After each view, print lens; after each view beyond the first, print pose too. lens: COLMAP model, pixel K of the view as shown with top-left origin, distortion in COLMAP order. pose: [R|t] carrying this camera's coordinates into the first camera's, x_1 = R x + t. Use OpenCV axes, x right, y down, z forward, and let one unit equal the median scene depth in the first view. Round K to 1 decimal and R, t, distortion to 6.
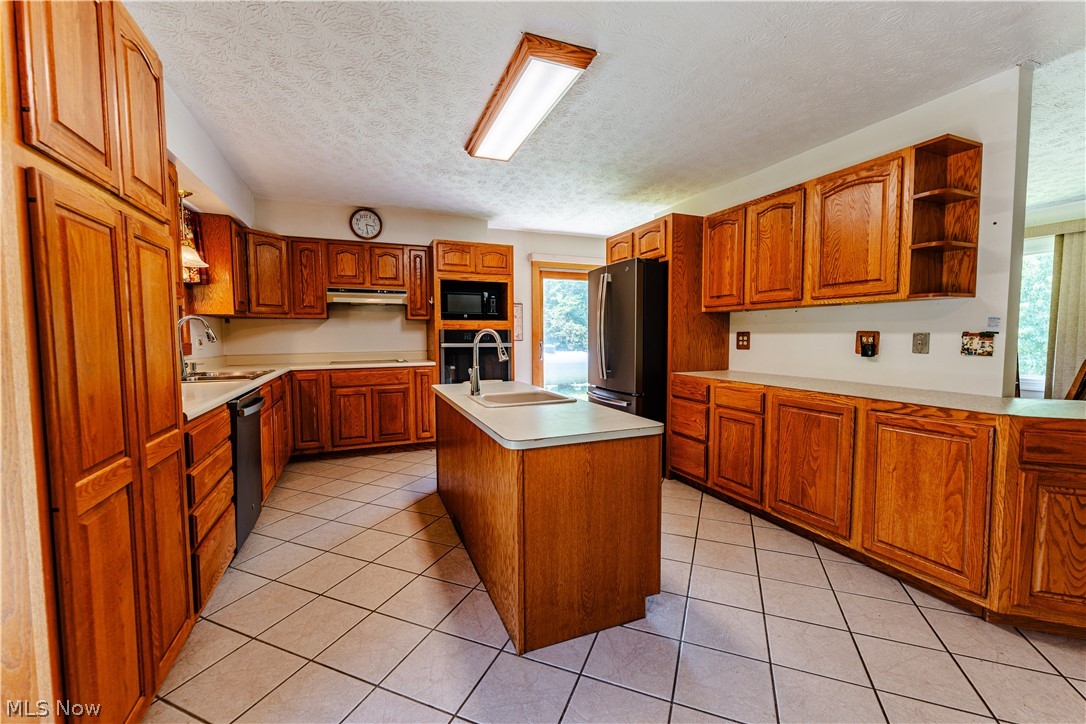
lens RADIAL K [[445.9, 0, 543.0], [0, 445.9, 362.0], [0, 0, 1]] dist [0.011092, -0.007281]
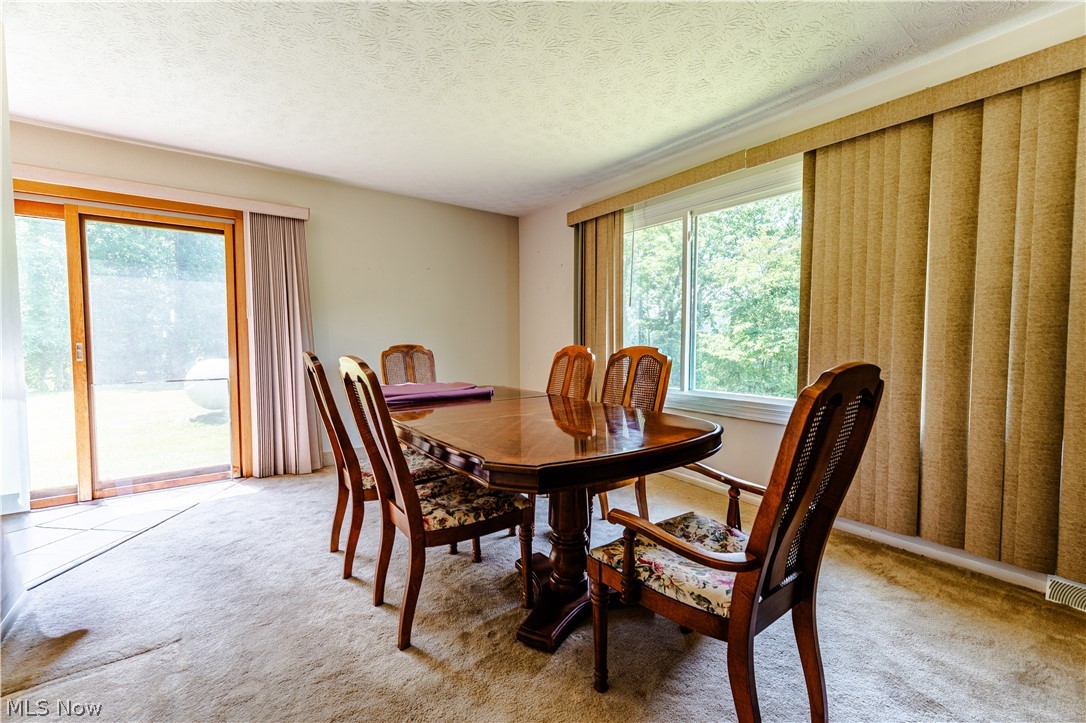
lens RADIAL K [[445.9, 0, 543.0], [0, 445.9, 361.5], [0, 0, 1]] dist [0.011092, -0.007281]
pose [[0.965524, -0.009506, 0.260140, 0.673513], [0.012170, 0.999889, -0.008631, -0.016665], [-0.260029, 0.011499, 0.965532, 0.536197]]
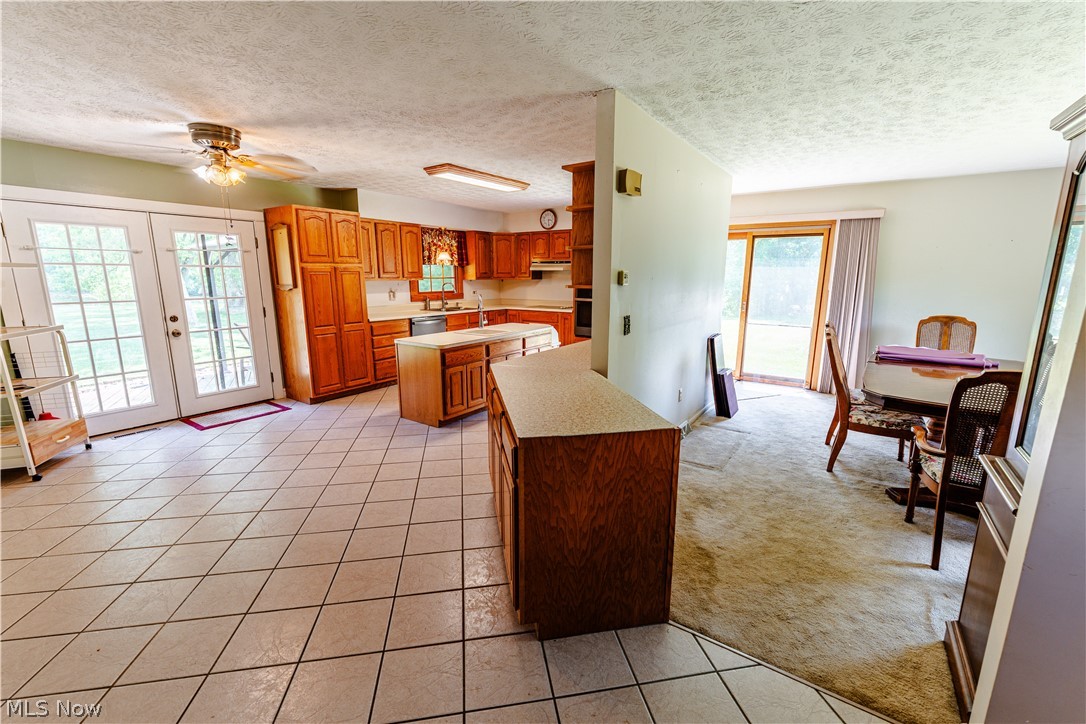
lens RADIAL K [[445.9, 0, 543.0], [0, 445.9, 362.0], [0, 0, 1]] dist [0.011092, -0.007281]
pose [[0.549306, 0.168056, -0.818547, 0.991507], [-0.056493, 0.984795, 0.164278, -0.070638], [0.833709, -0.043996, 0.550448, 0.088464]]
